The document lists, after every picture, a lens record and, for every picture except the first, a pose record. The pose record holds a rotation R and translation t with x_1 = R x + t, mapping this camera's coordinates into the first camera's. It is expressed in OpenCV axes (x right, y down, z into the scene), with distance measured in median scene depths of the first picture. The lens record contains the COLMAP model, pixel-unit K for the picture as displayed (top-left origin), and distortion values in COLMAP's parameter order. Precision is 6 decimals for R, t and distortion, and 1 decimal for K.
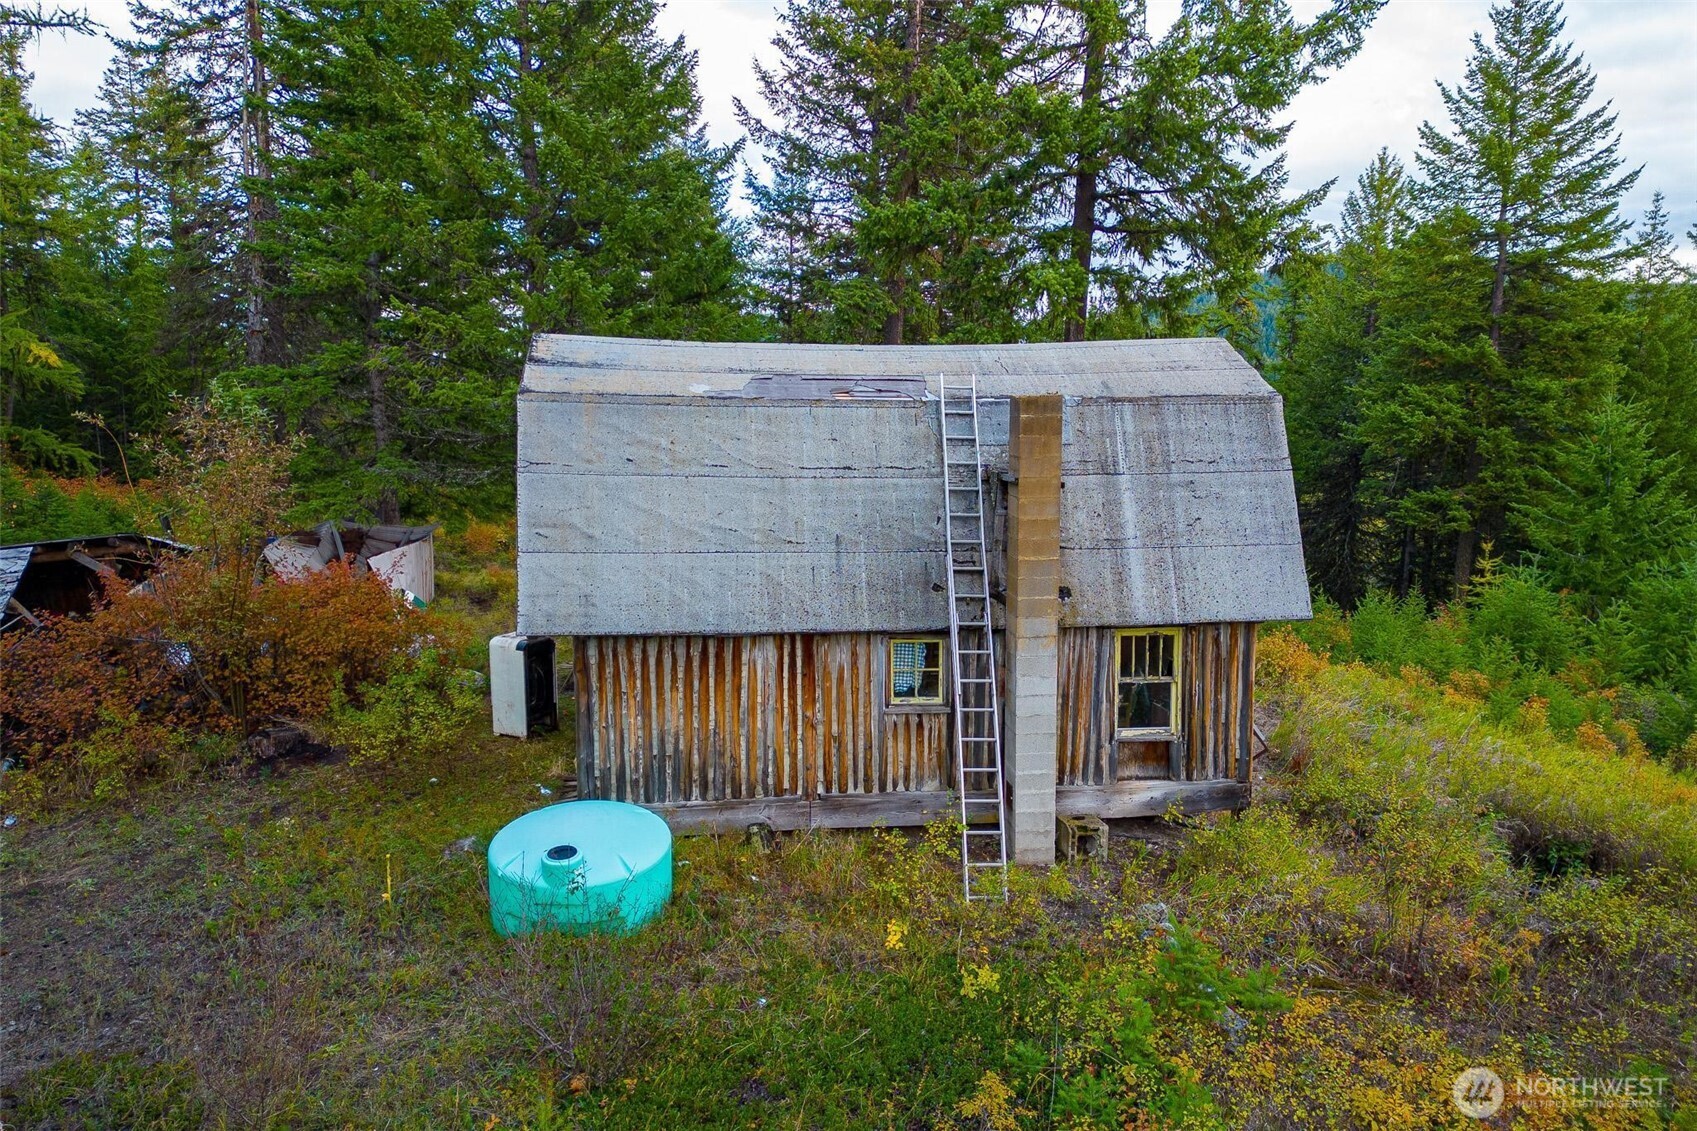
lens RADIAL K [[1143.1, 0, 848.5], [0, 1143.1, 565.5], [0, 0, 1]] dist [0.079066, -0.077680]
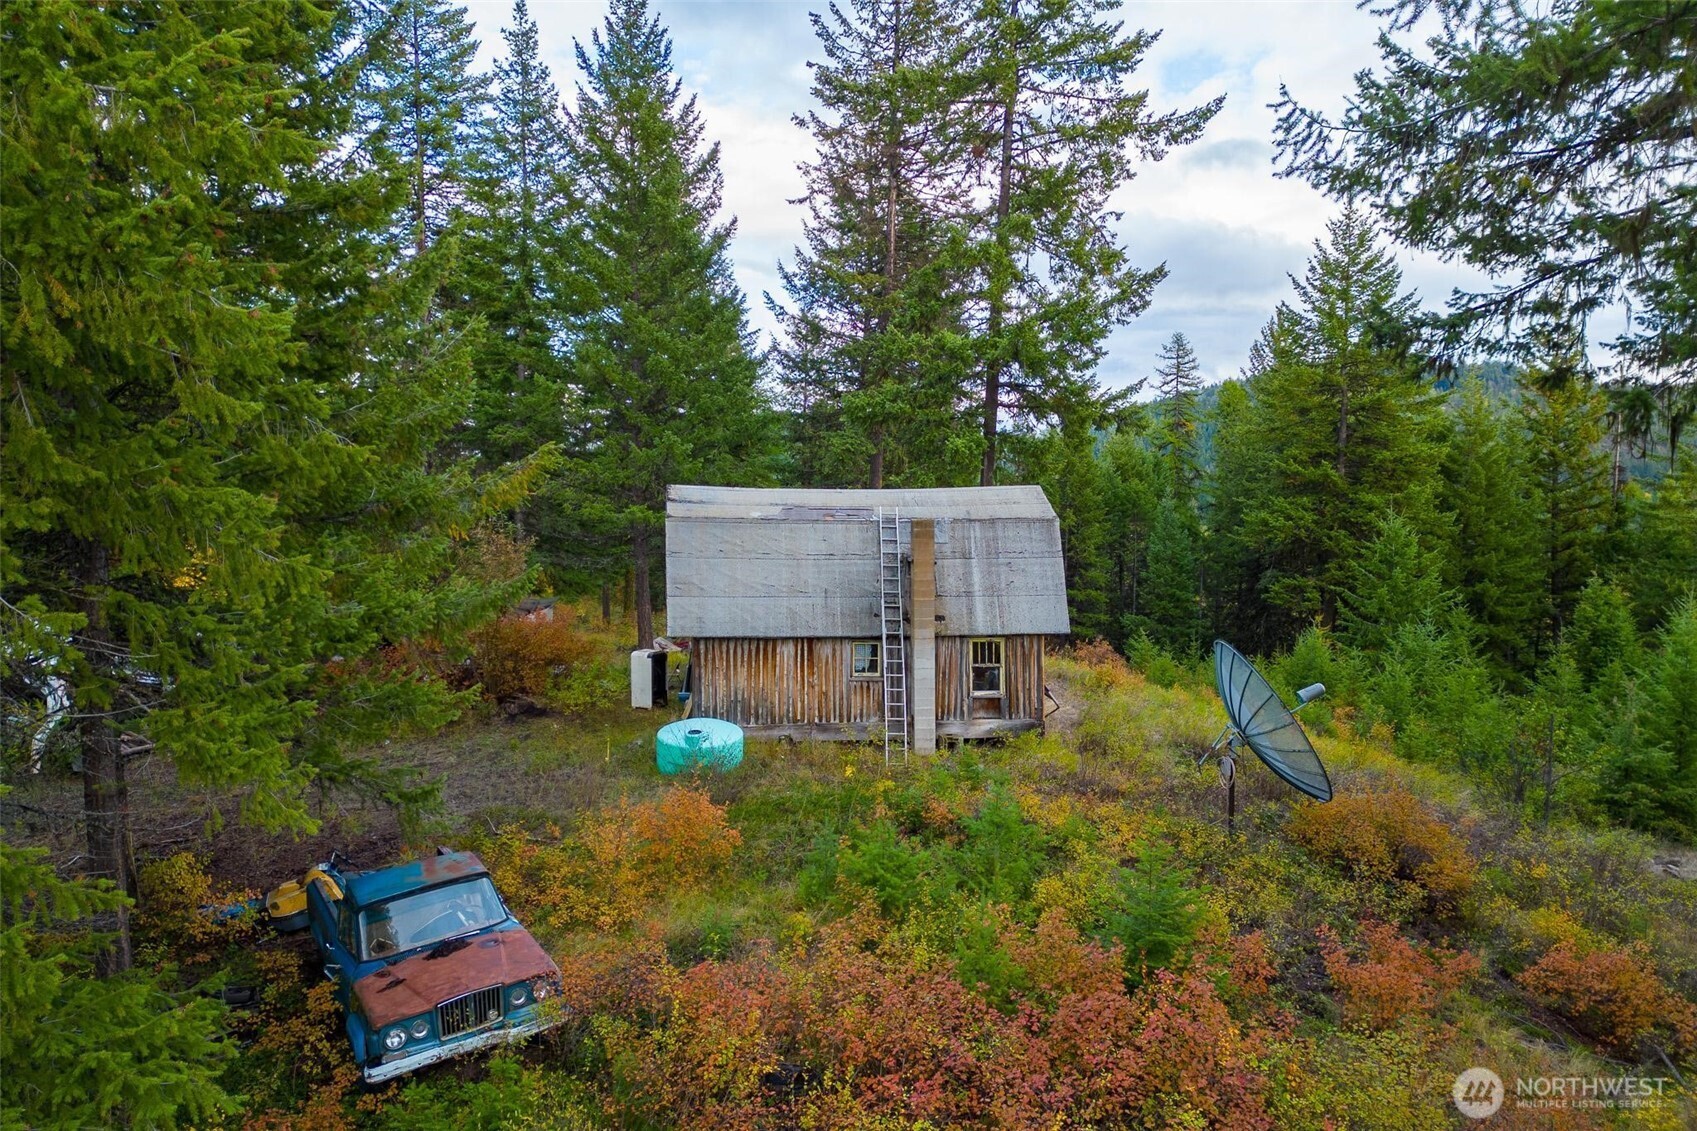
lens RADIAL K [[1143.1, 0, 848.5], [0, 1143.1, 565.5], [0, 0, 1]] dist [0.079066, -0.077680]
pose [[0.999925, 0.001693, -0.012103, 0.051635], [-0.002686, 0.996588, -0.082487, 0.092732], [0.011922, 0.082514, 0.996519, -0.931397]]
